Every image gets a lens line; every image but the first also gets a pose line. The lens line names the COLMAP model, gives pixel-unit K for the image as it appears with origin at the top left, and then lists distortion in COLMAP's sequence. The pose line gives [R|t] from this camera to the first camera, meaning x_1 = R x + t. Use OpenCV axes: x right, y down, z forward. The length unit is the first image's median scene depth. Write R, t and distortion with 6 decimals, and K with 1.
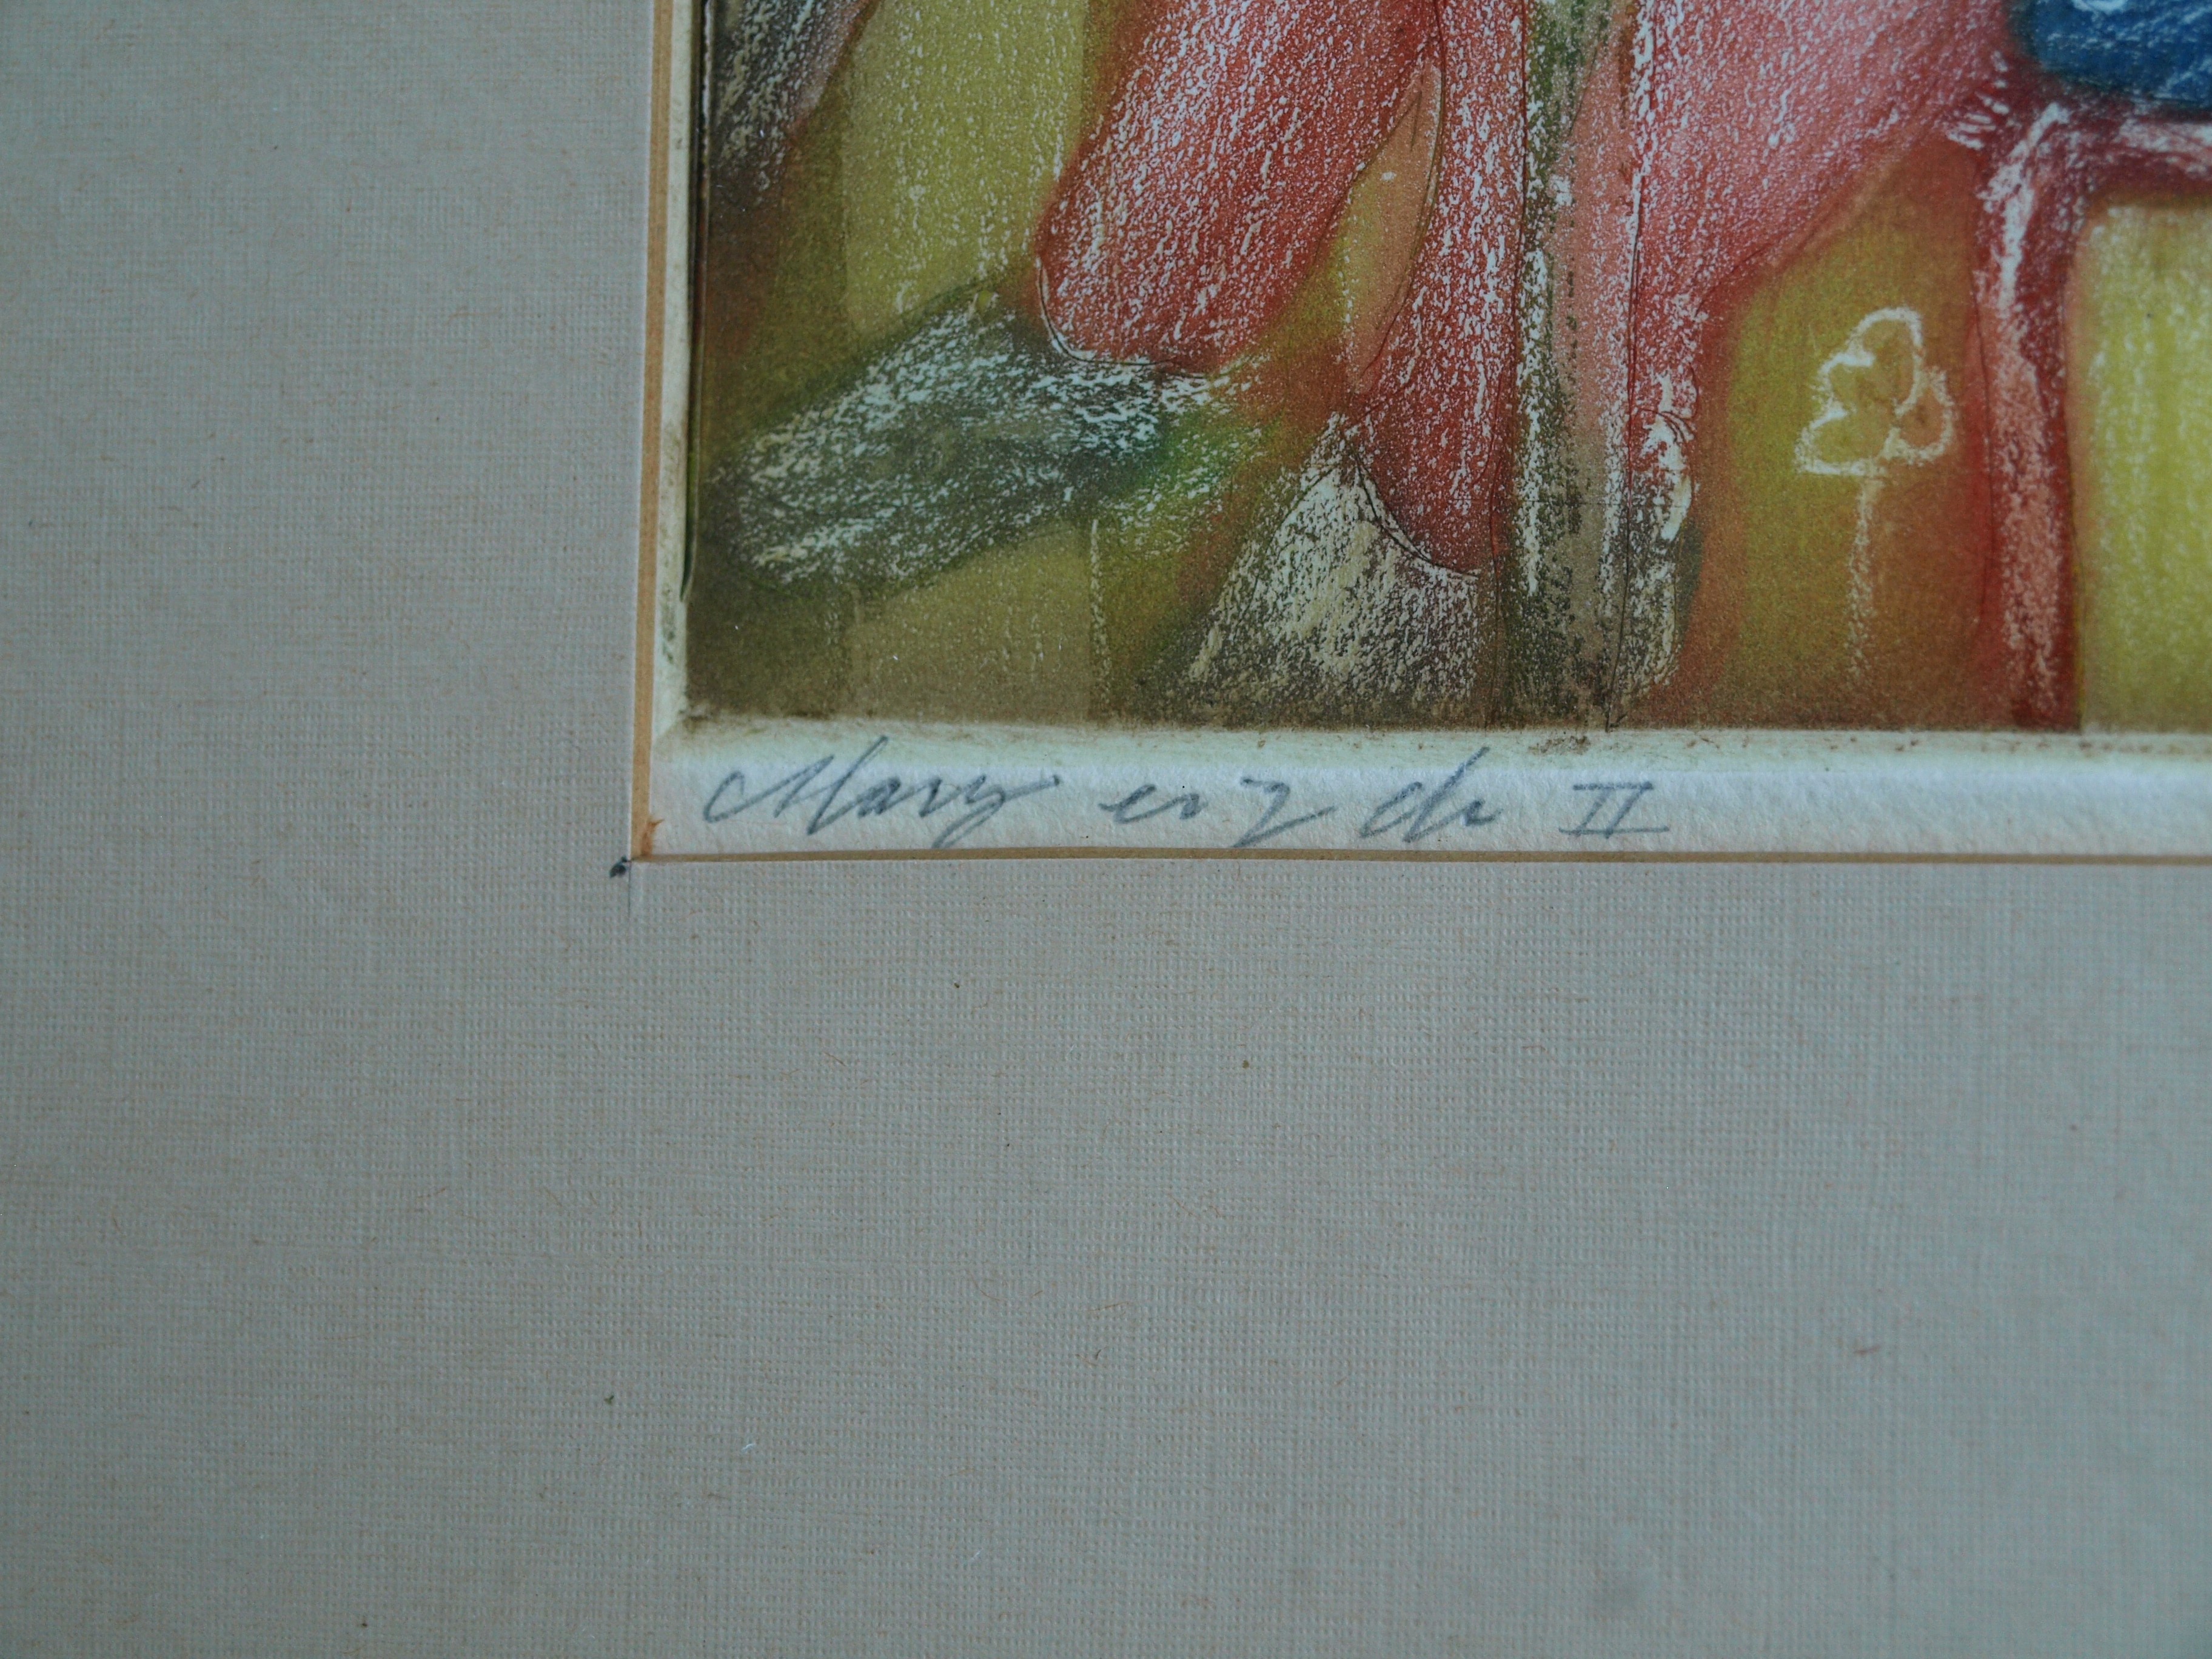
lens RADIAL K [[4808.1, 0, 1023.8], [0, 4808.1, 823.0], [0, 0, 1]] dist [-0.109193, -0.066925]
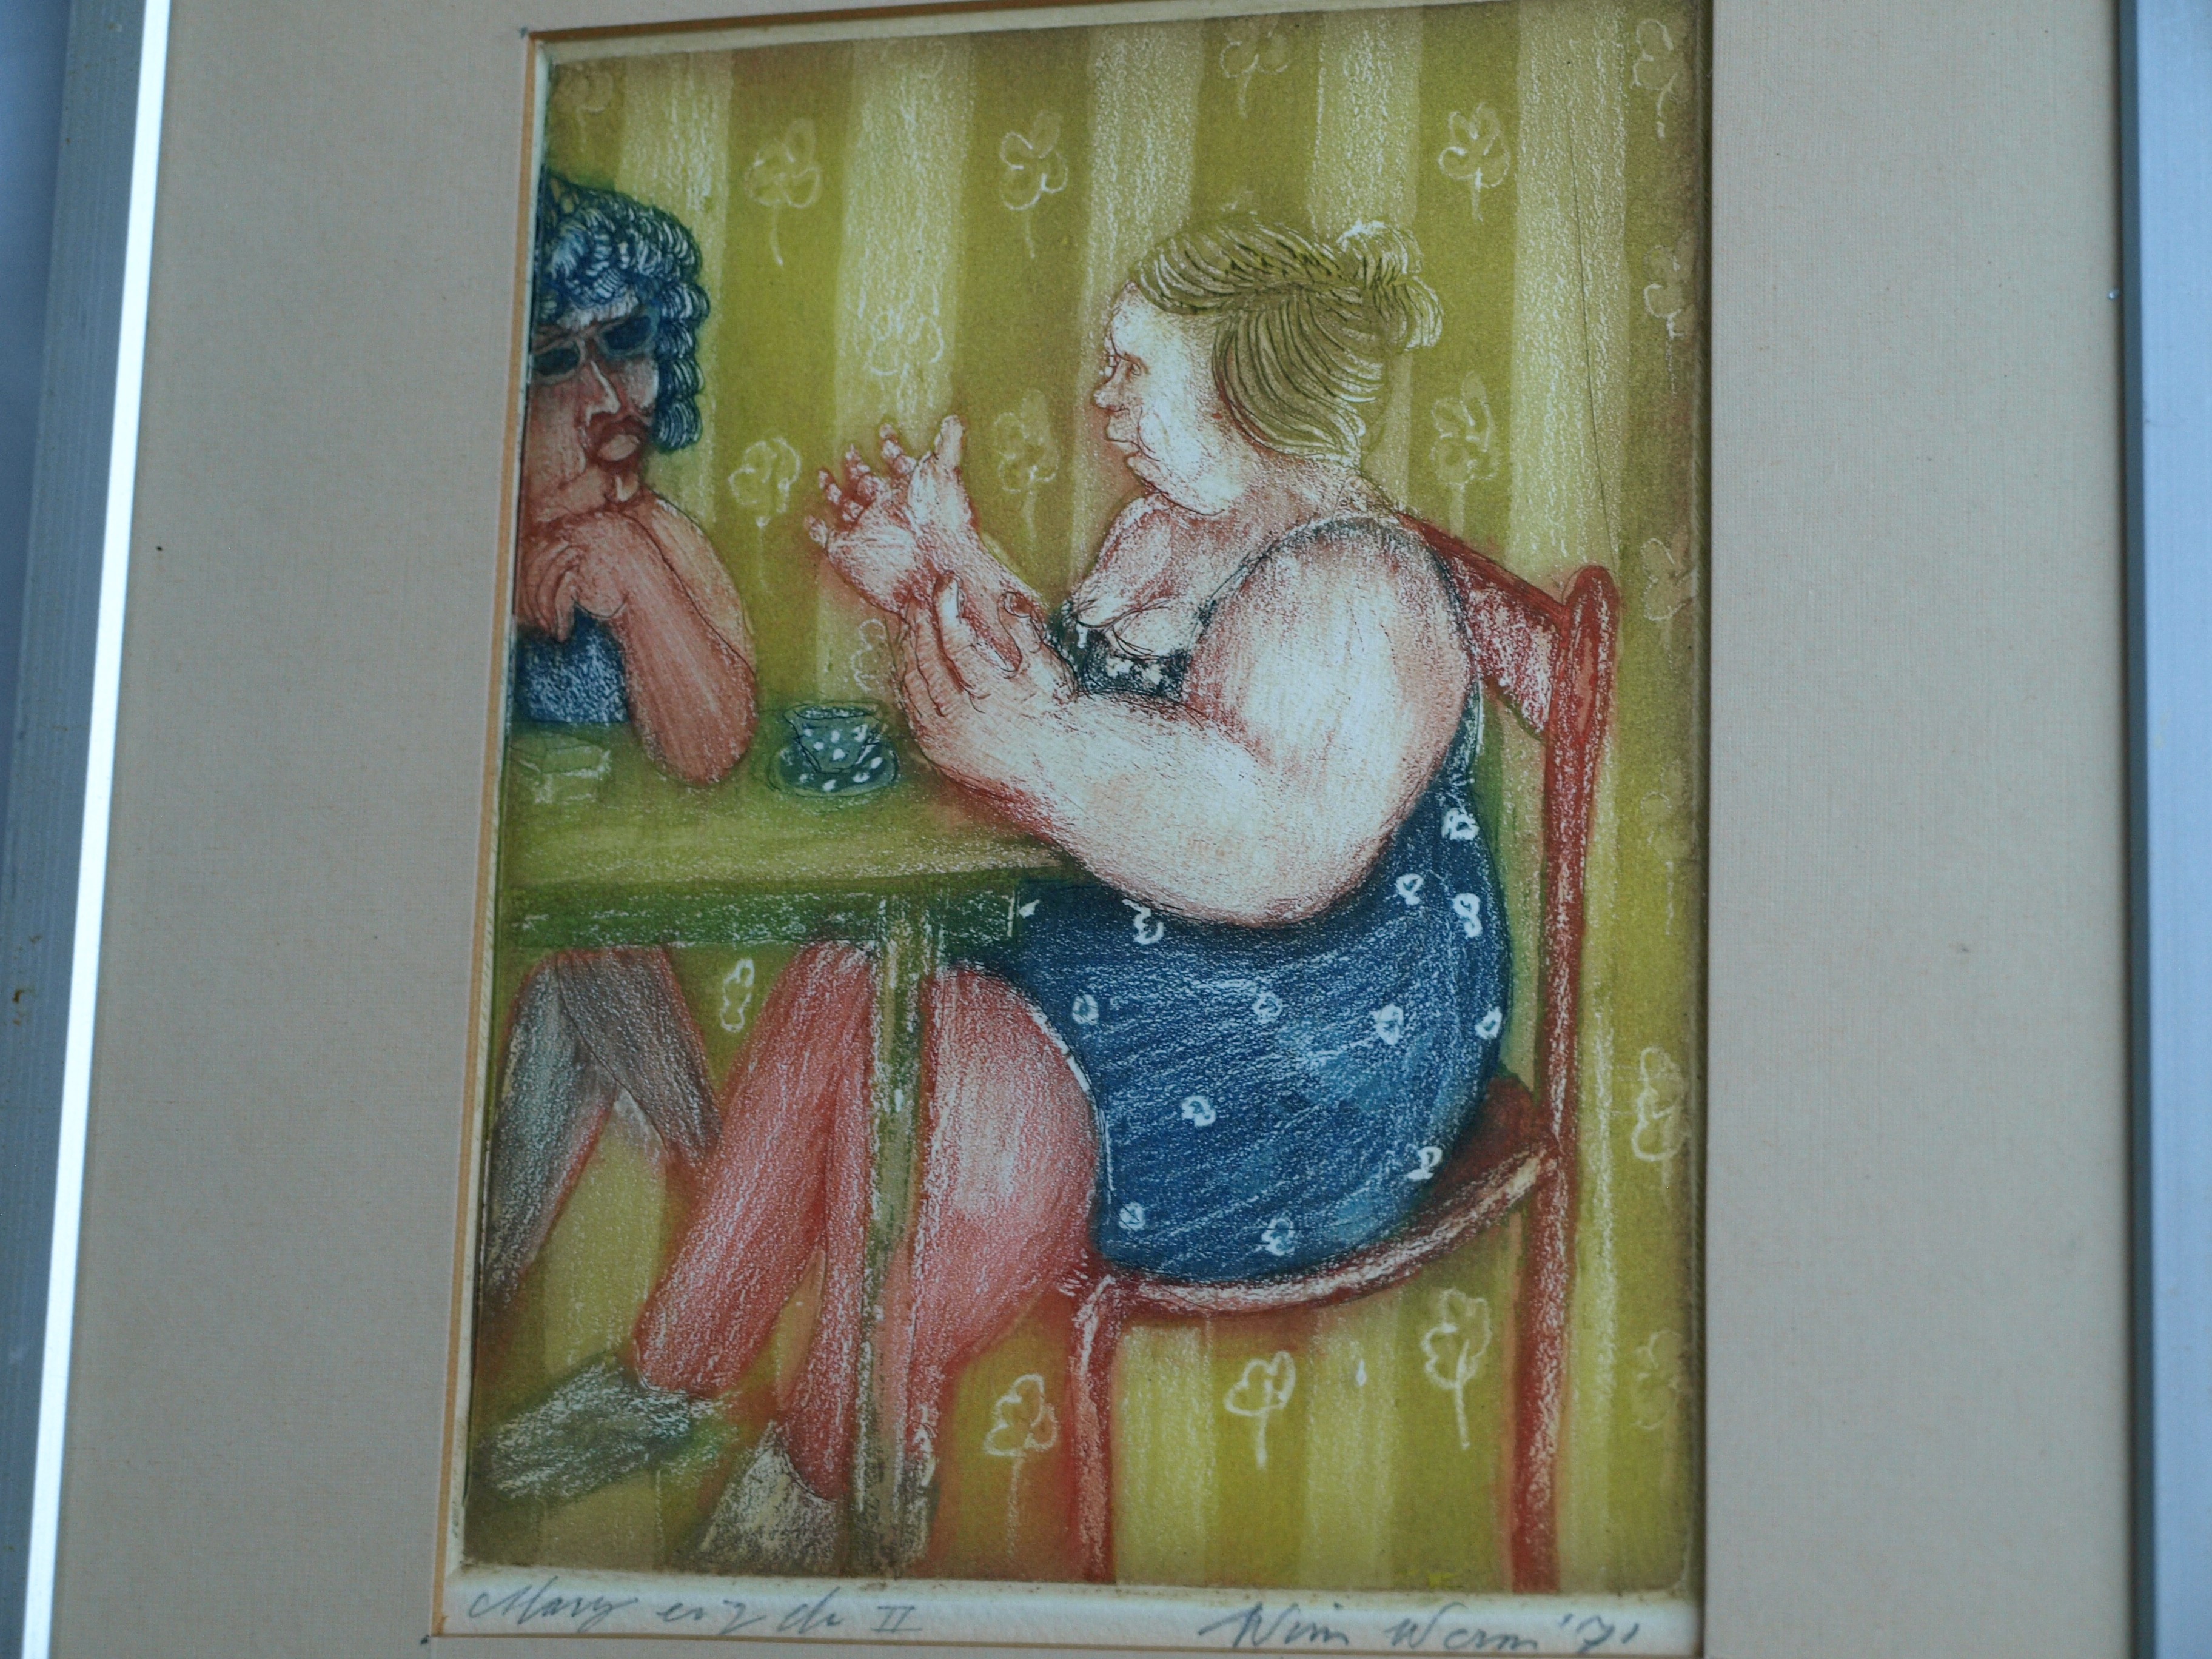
lens RADIAL K [[4861.9, 0, 1106.0], [0, 4861.9, 829.5], [0, 0, 1]] dist [-0.046545, -0.139365]
pose [[0.997071, -0.000767, -0.076476, 0.367464], [-0.009873, 0.990291, -0.138656, -0.049610], [0.075840, 0.139005, 0.987383, -1.069807]]
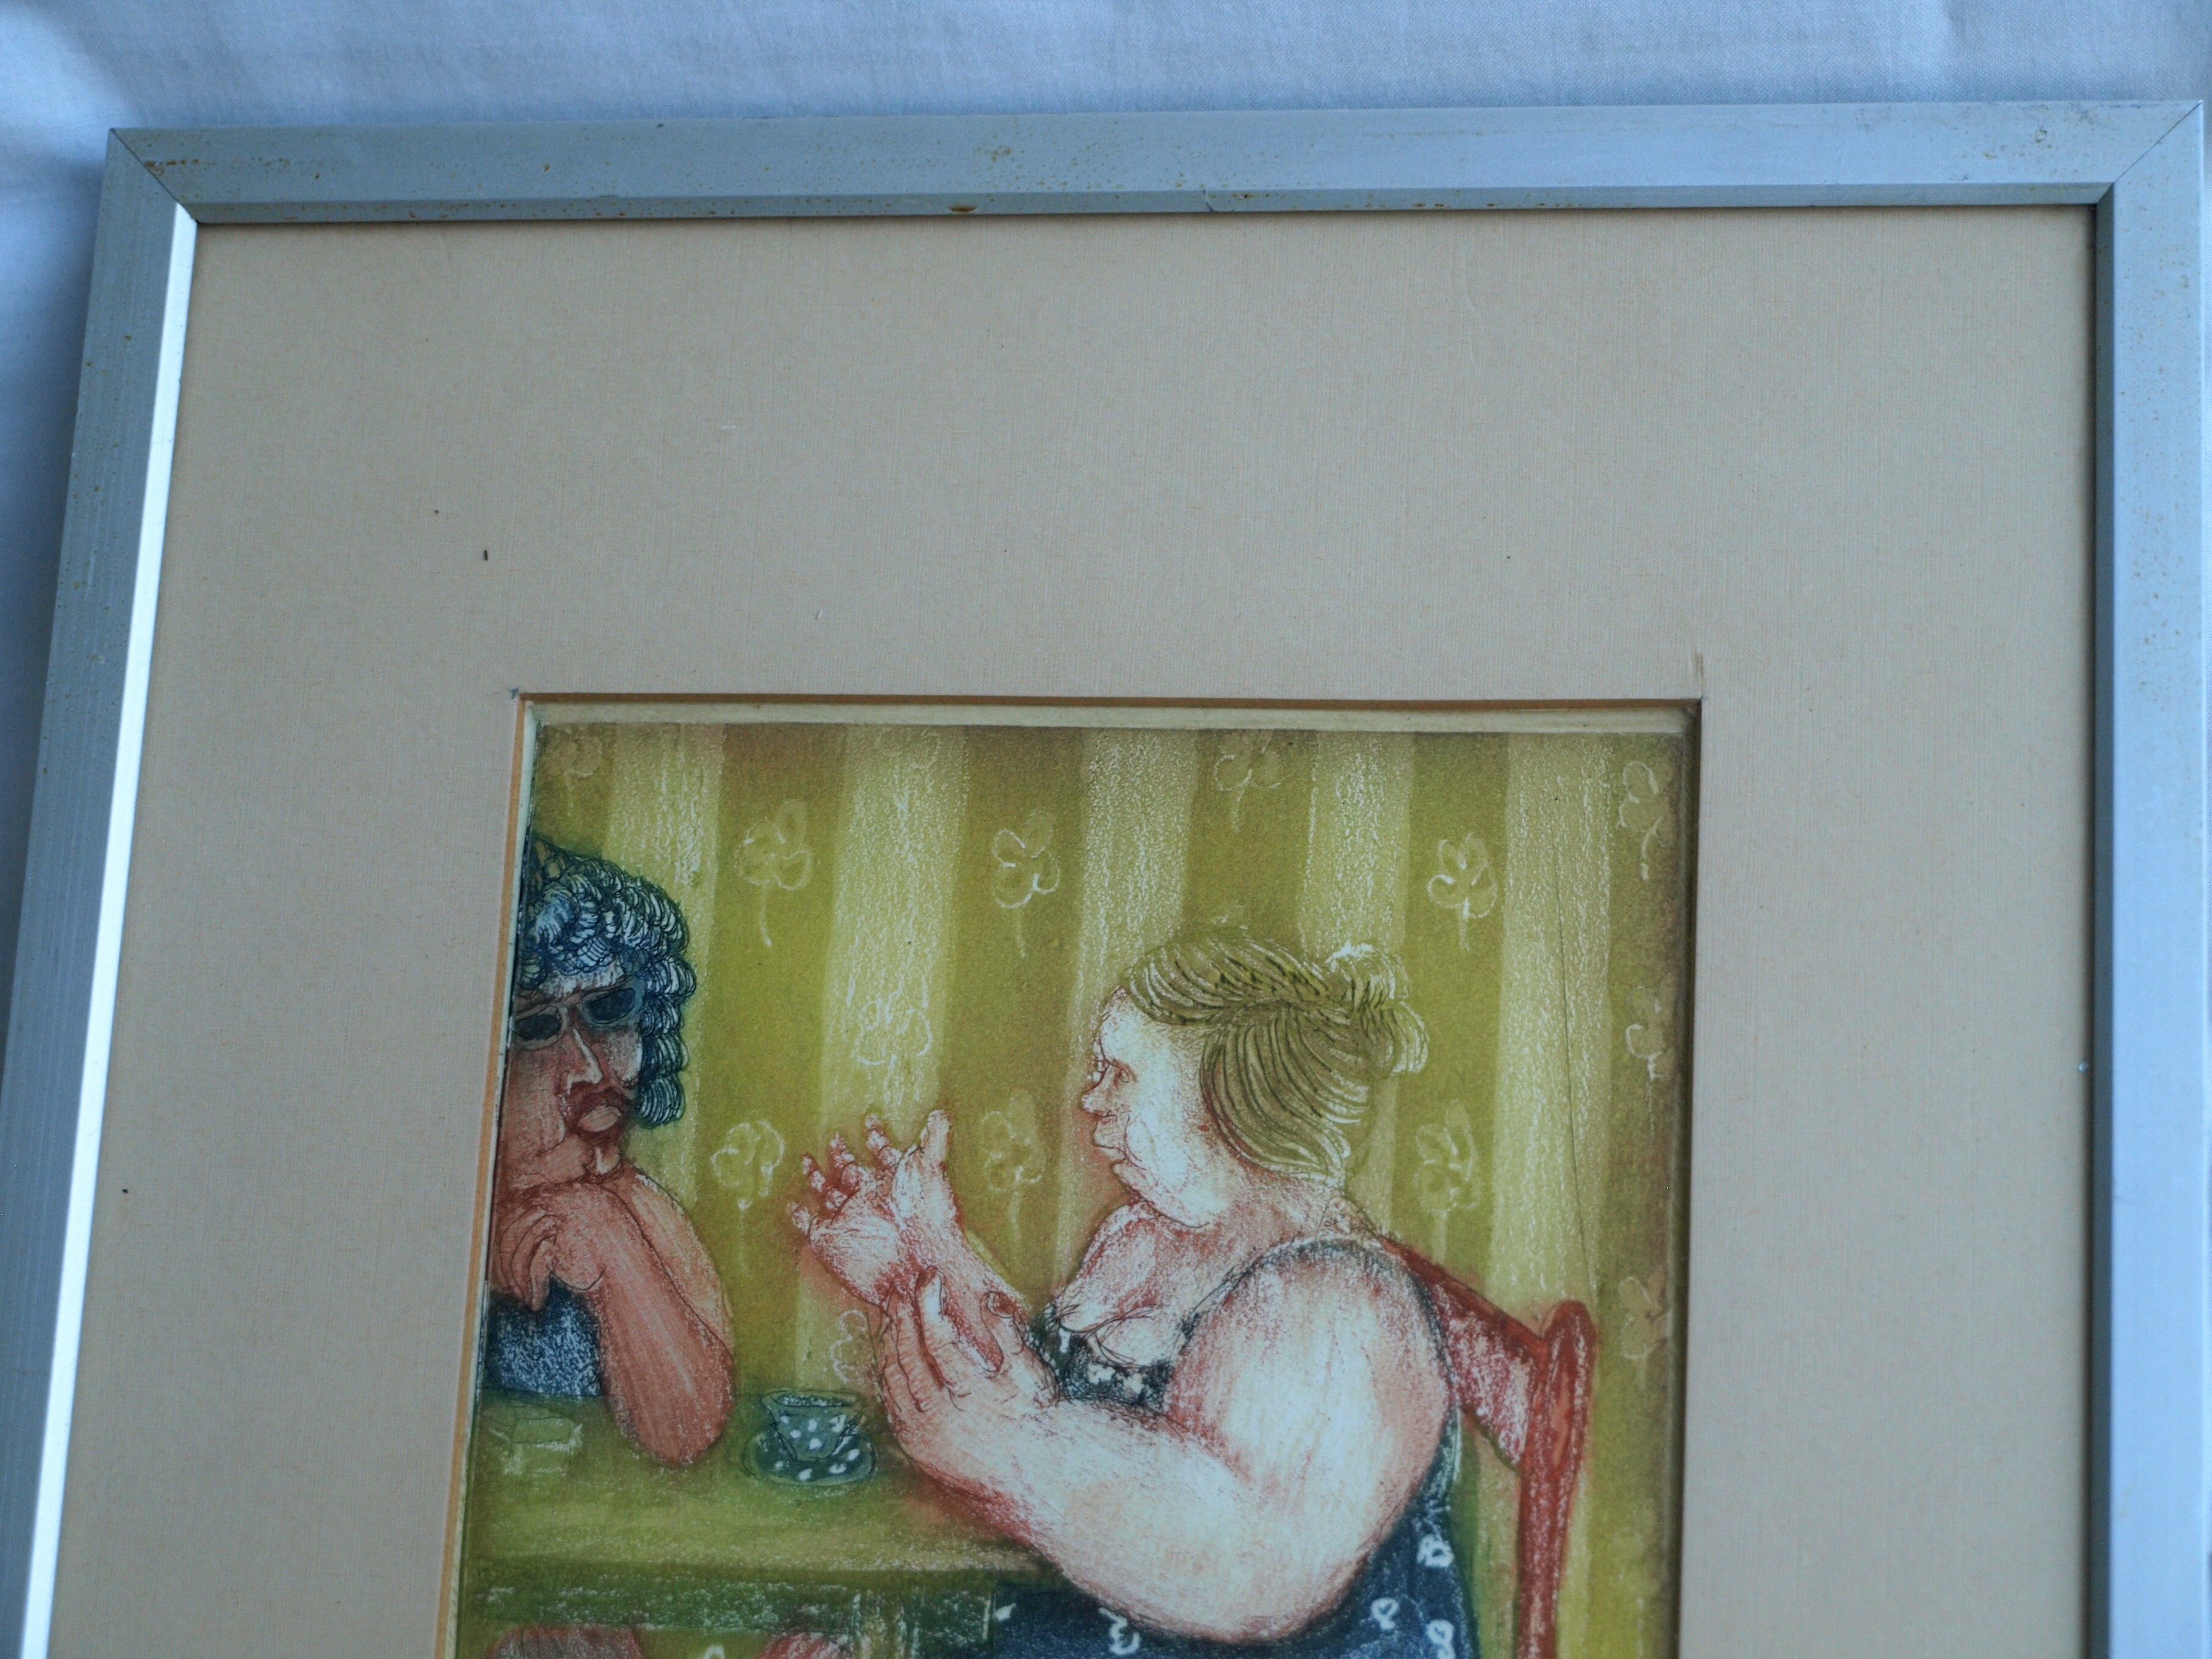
lens RADIAL K [[4861.9, 0, 1106.0], [0, 4861.9, 829.5], [0, 0, 1]] dist [-0.046545, -0.139365]
pose [[0.998937, 0.042586, 0.017615, 0.166676], [-0.038482, 0.981104, -0.189615, -0.240496], [-0.025357, 0.188735, 0.981701, -1.149948]]
